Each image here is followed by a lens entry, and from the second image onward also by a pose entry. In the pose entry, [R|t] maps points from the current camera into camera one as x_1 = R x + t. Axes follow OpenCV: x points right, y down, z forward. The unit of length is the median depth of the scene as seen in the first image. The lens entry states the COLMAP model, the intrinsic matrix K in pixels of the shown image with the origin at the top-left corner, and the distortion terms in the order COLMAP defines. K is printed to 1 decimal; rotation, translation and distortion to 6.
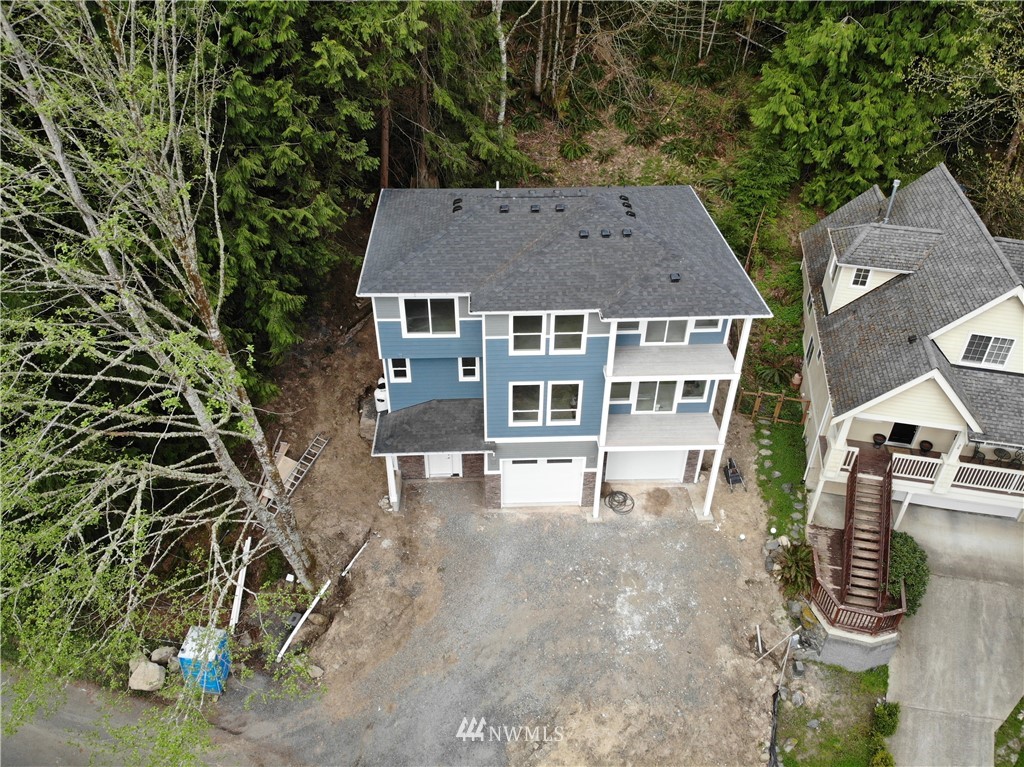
lens RADIAL K [[711.4, 0, 512.0], [0, 711.4, 383.5], [0, 0, 1]] dist [0.002742, 0.000045]
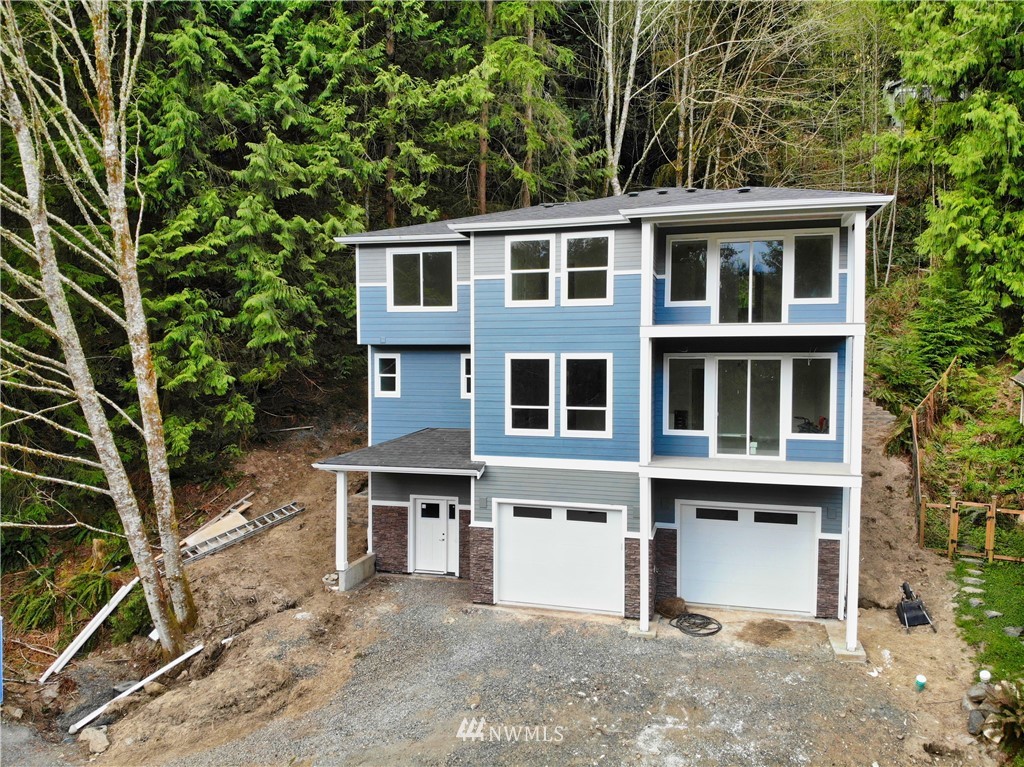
lens RADIAL K [[742.4, 0, 512.0], [0, 742.4, 383.5], [0, 0, 1]] dist [-0.033787, -0.068766]
pose [[0.950074, 0.003970, -0.311999, 0.212636], [-0.178911, 0.826148, -0.534293, 0.381036], [0.255636, 0.563439, 0.785612, 0.418647]]
